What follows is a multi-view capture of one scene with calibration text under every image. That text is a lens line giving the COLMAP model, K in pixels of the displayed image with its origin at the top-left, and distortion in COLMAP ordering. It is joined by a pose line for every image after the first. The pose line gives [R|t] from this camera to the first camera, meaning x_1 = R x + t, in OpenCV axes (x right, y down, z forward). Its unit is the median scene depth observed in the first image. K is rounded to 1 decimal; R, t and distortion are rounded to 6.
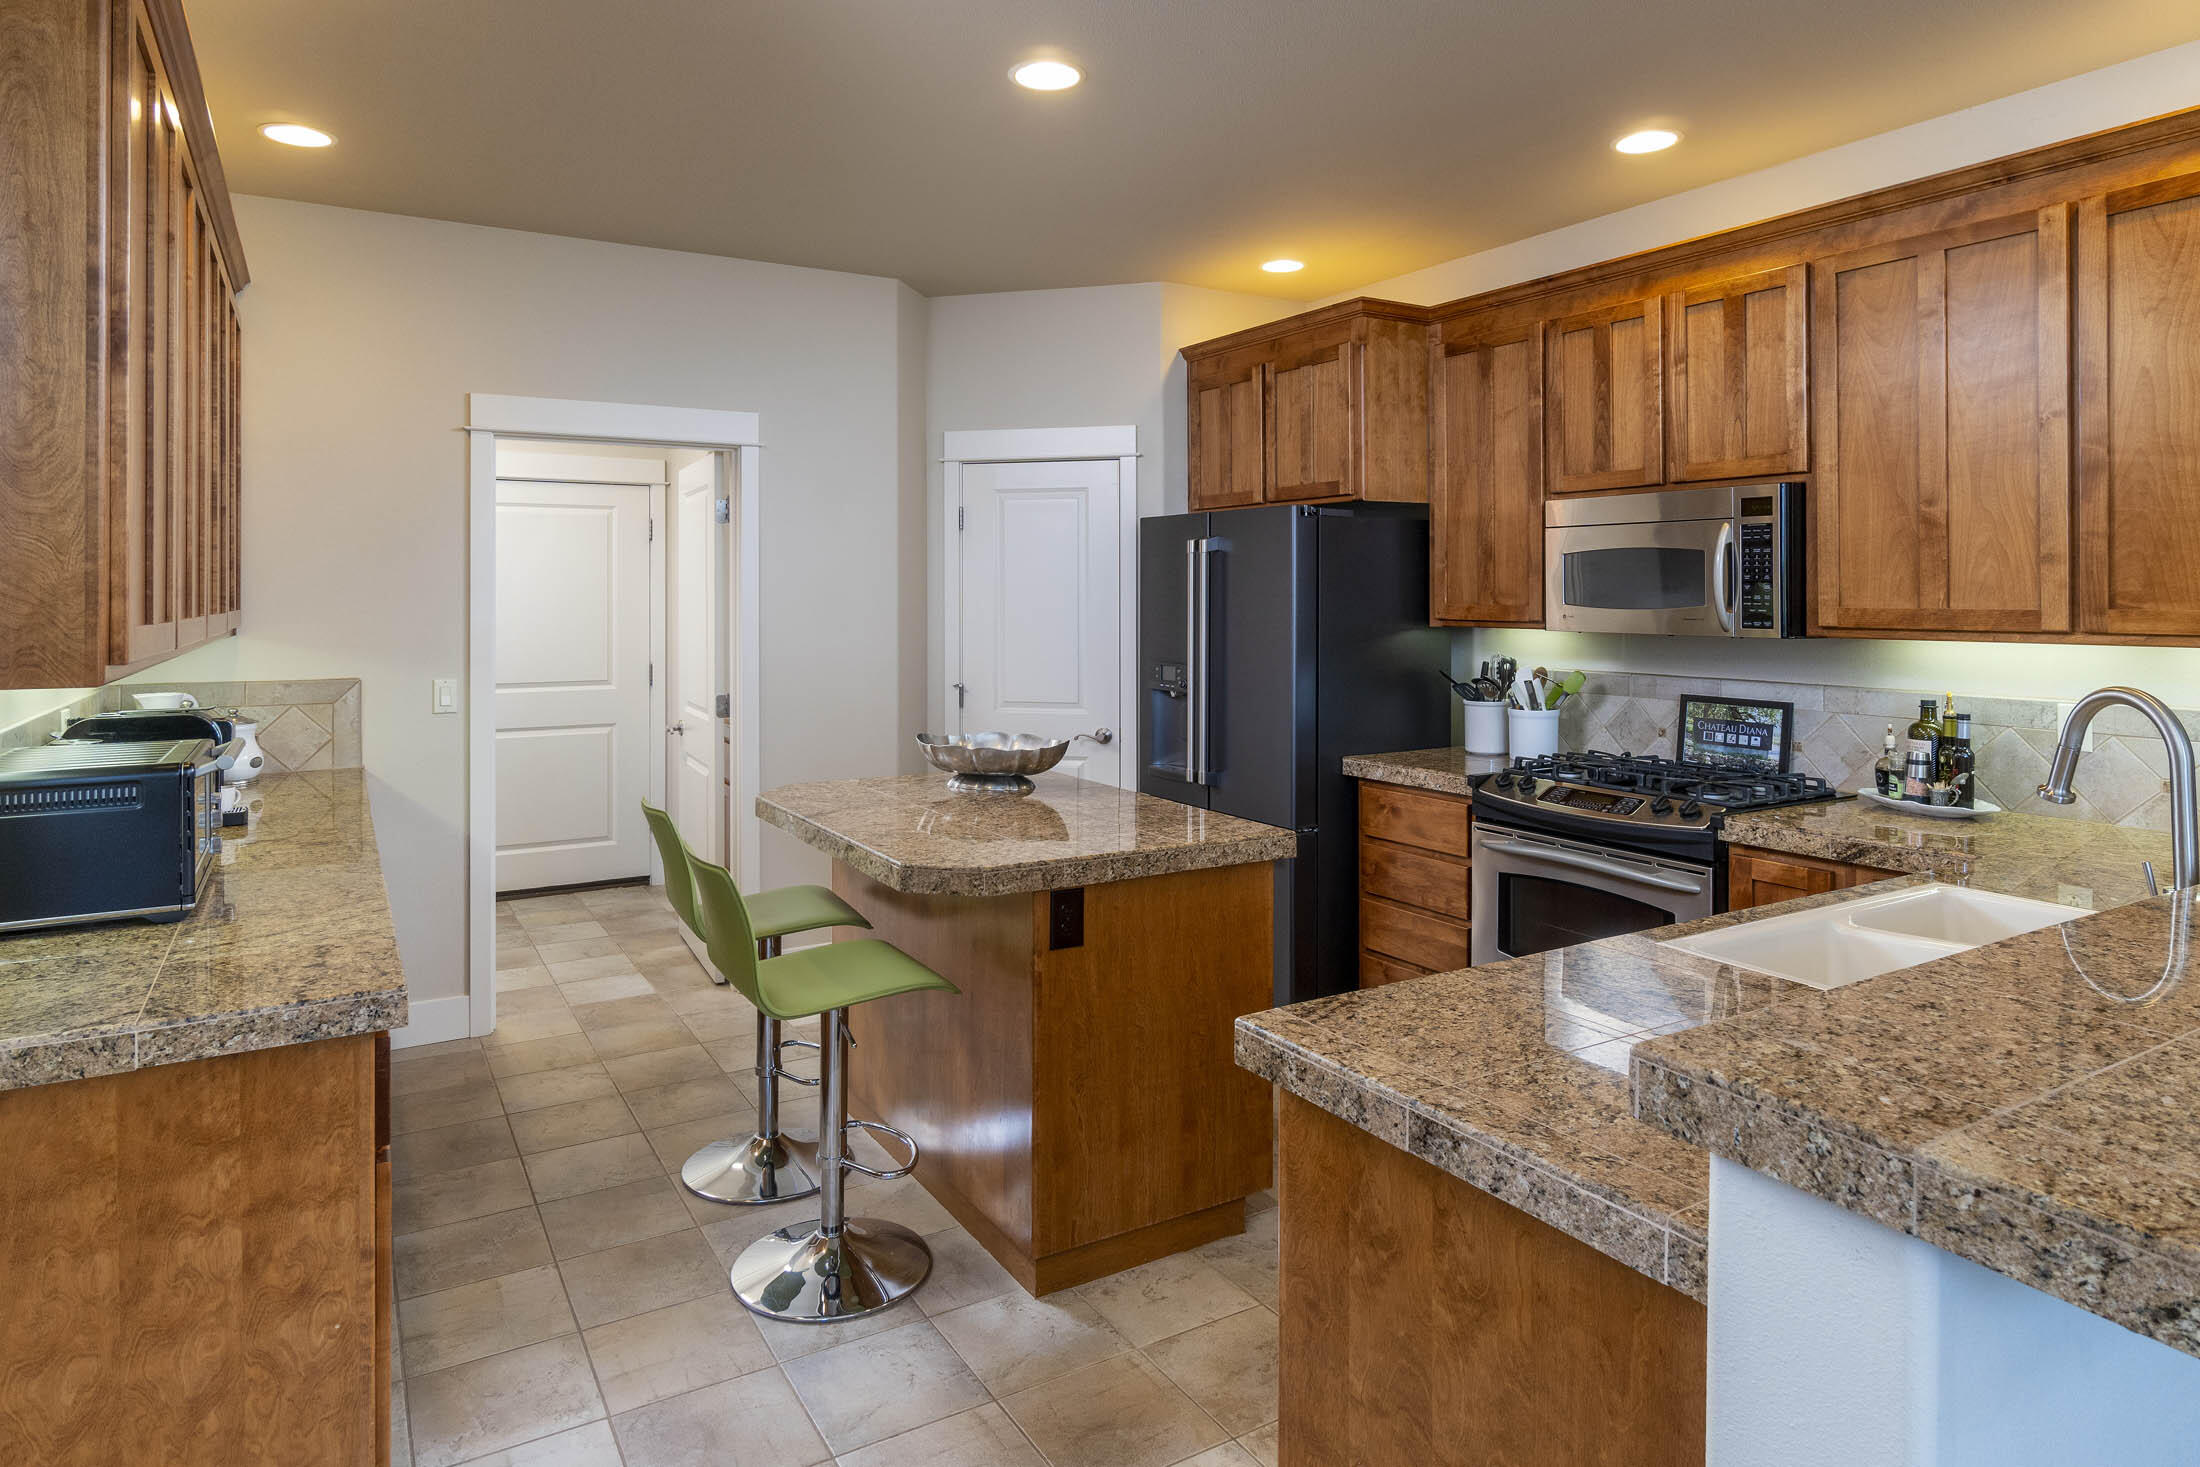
lens RADIAL K [[1259.2, 0, 1042.9], [0, 1259.2, 583.9], [0, 0, 1]] dist [-0.000189, -0.000928]
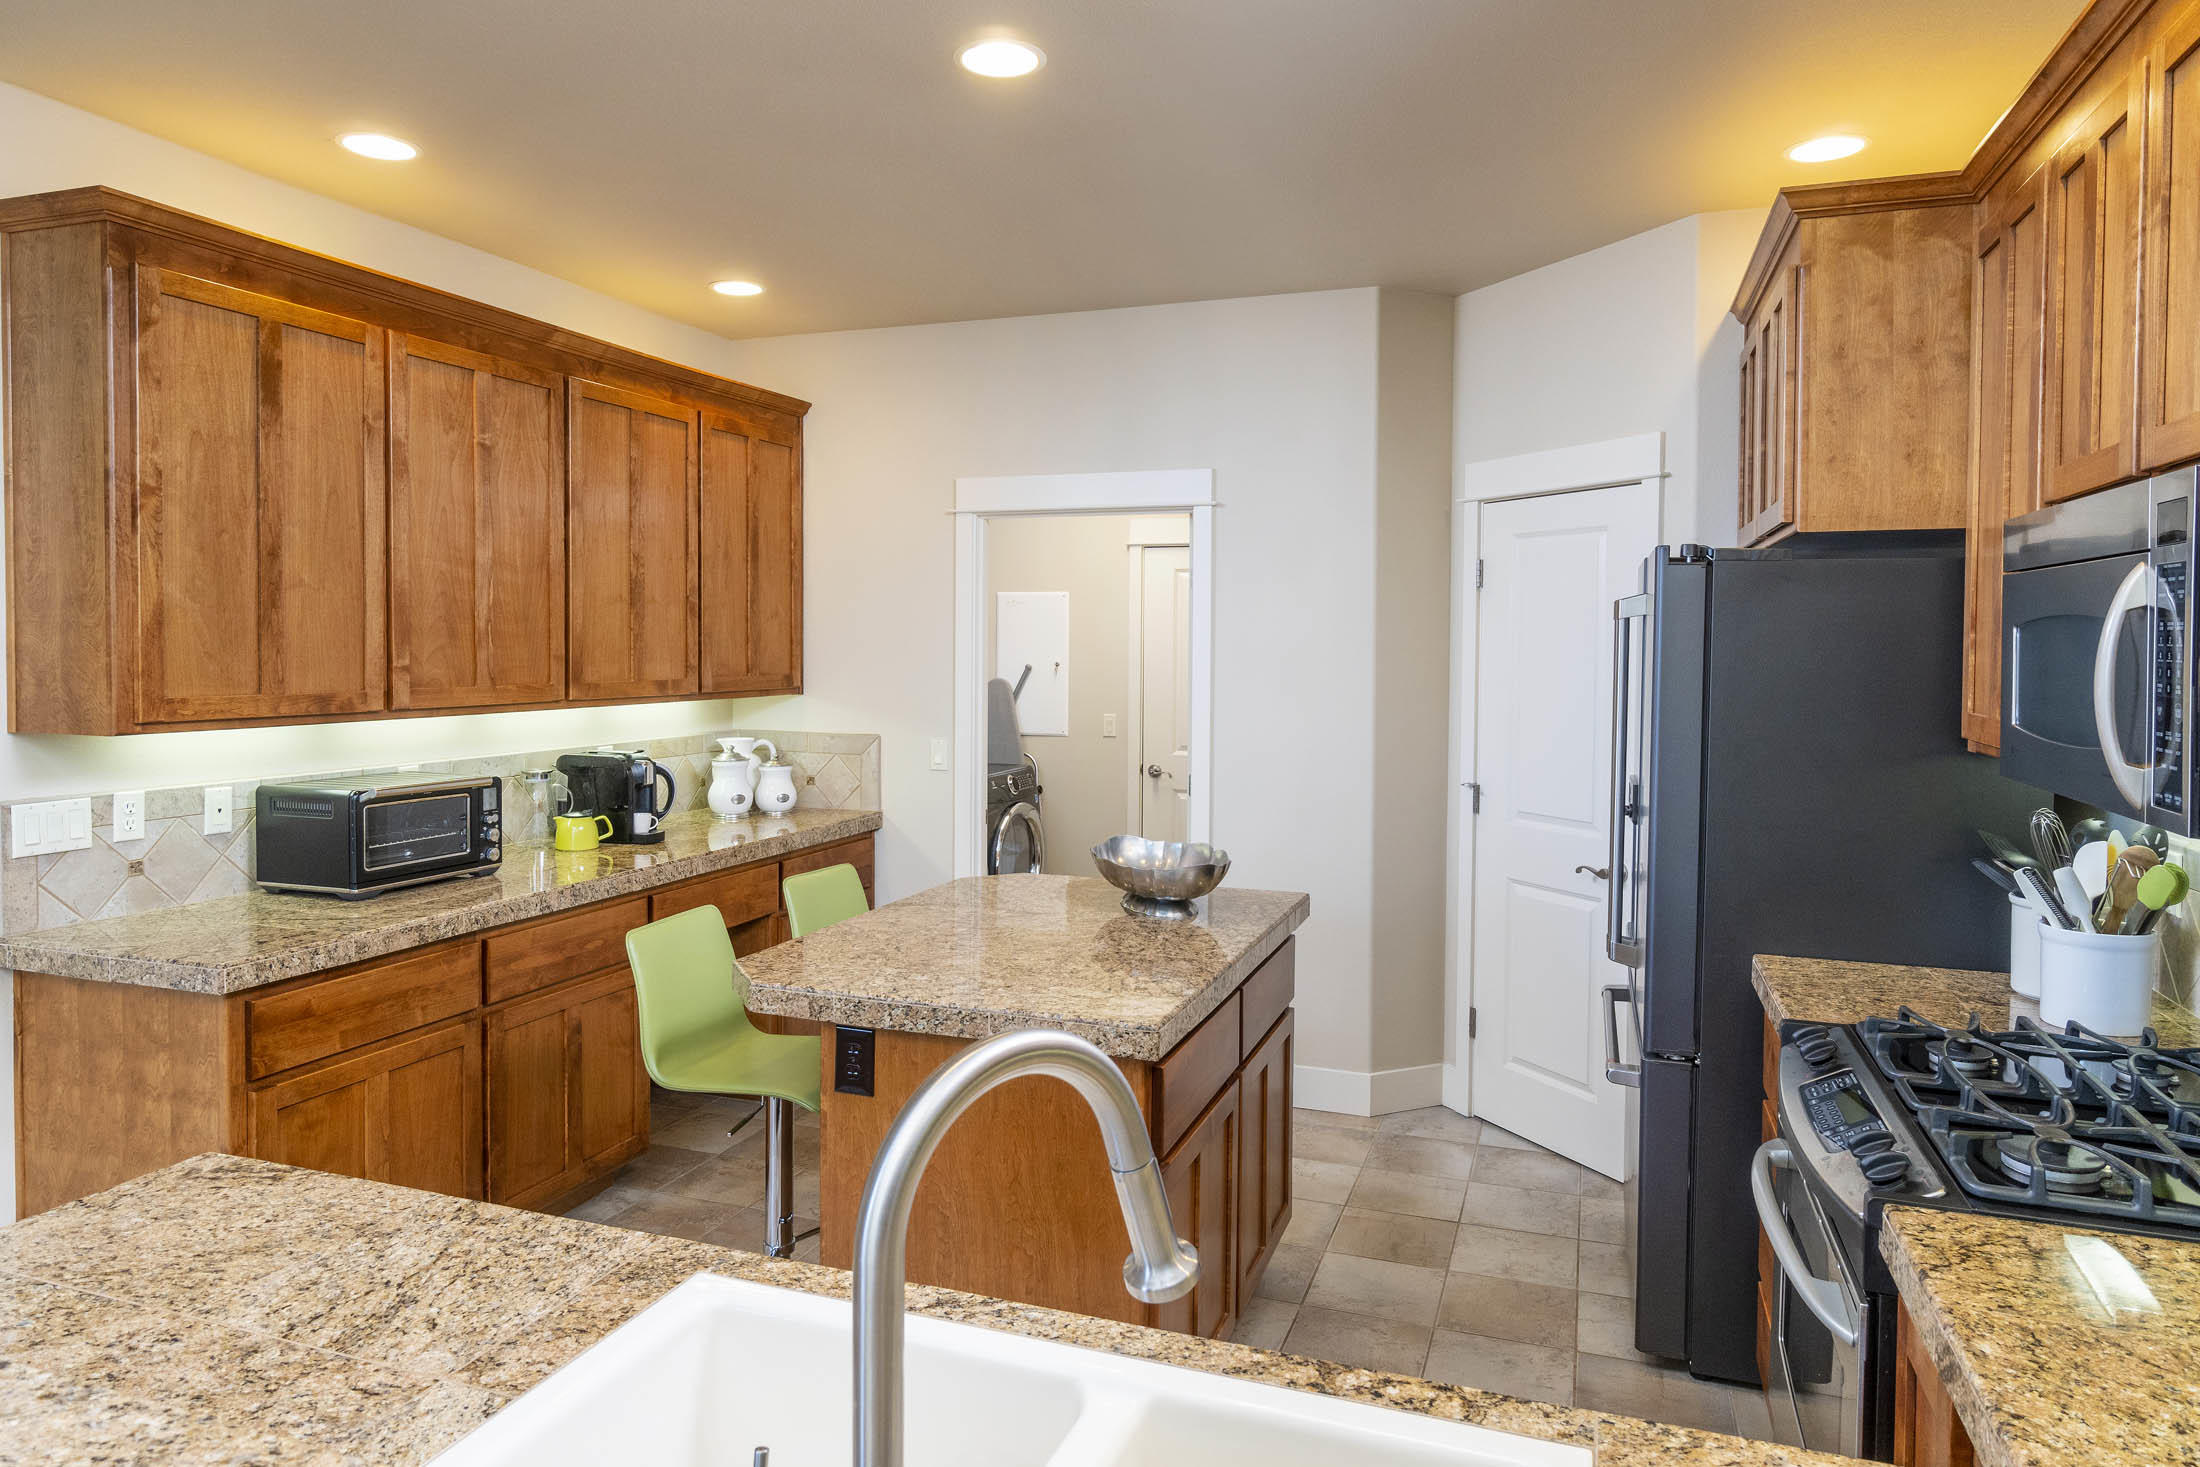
lens RADIAL K [[1364.5, 0, 1097.0], [0, 1364.5, 670.8], [0, 0, 1]] dist [-0.004711, -0.000442]
pose [[0.650345, 0.021238, -0.759342, 0.568269], [0.000578, 0.999595, 0.028454, -0.020413], [0.759639, -0.018944, 0.650069, 0.351844]]
